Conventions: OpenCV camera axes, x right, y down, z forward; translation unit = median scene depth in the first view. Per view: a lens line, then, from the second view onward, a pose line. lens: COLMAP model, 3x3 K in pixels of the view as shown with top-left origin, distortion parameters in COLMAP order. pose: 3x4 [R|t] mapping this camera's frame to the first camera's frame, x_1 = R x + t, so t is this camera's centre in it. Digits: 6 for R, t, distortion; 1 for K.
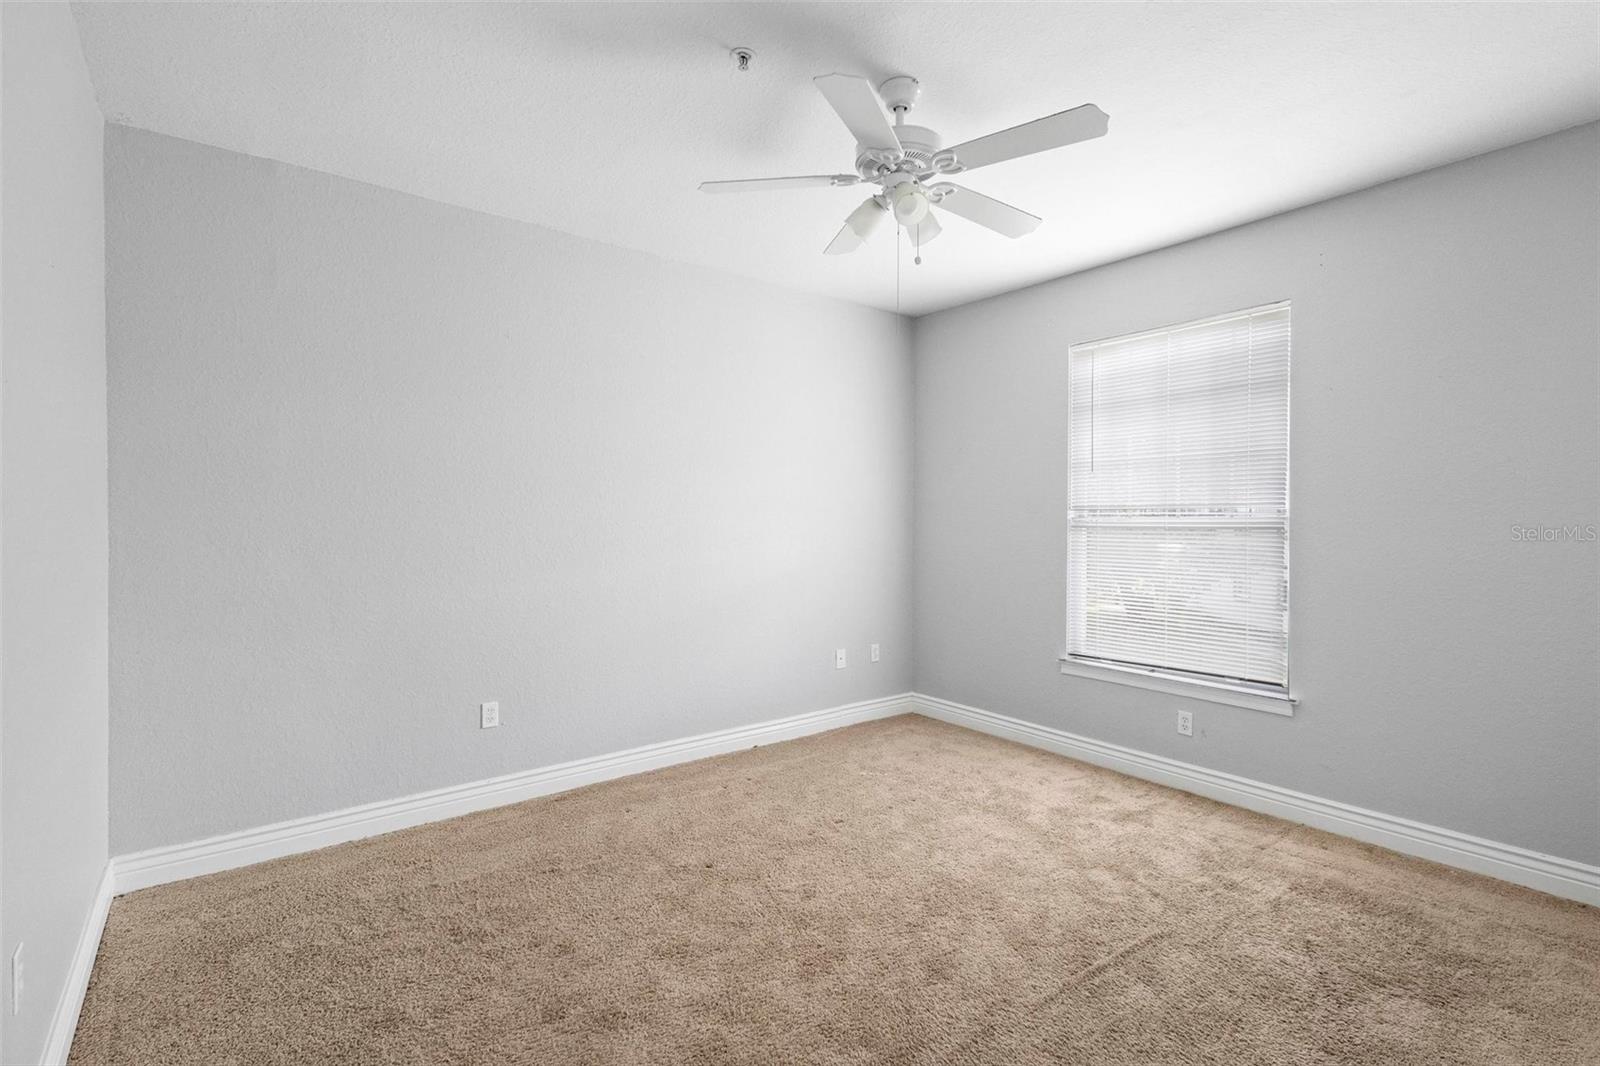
lens RADIAL K [[740.1, 0, 803.6], [0, 740.1, 517.4], [0, 0, 1]] dist [0.012038, -0.003570]
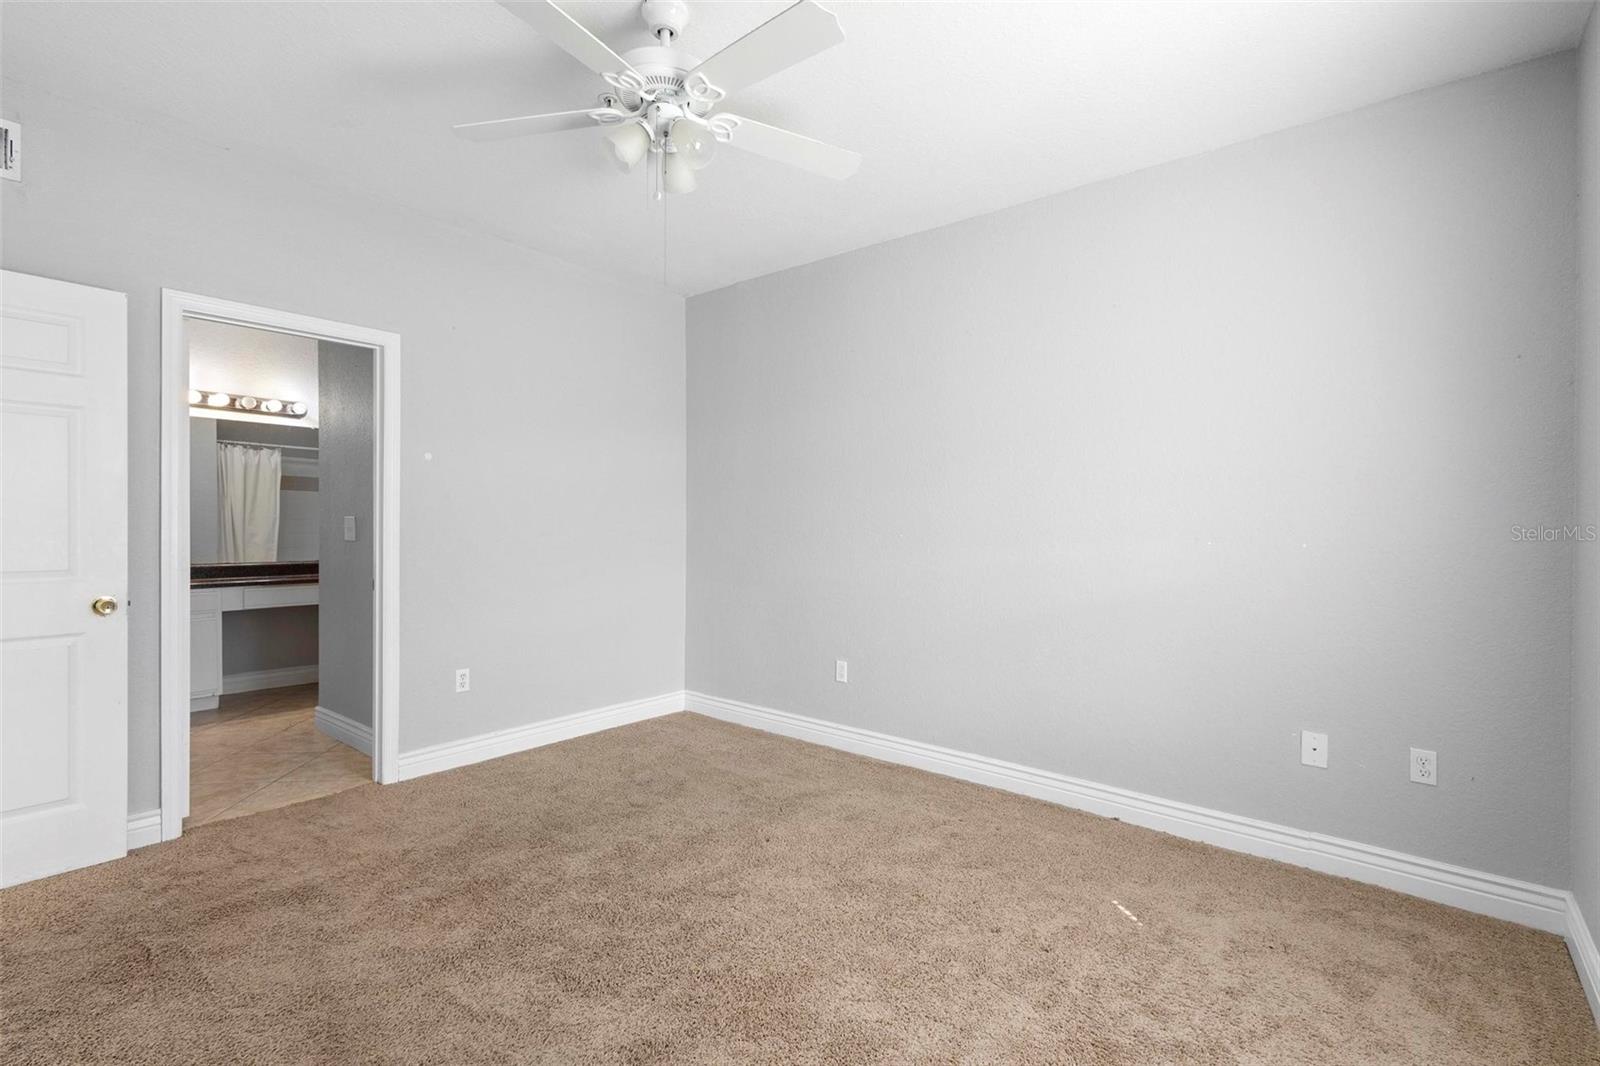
lens RADIAL K [[740.1, 0, 803.6], [0, 740.1, 517.4], [0, 0, 1]] dist [0.012038, -0.003570]
pose [[0.220978, -0.002615, -0.975275, 0.638977], [-0.012825, 0.999902, -0.005587, 0.027096], [0.975195, 0.013742, 0.220923, 0.604574]]
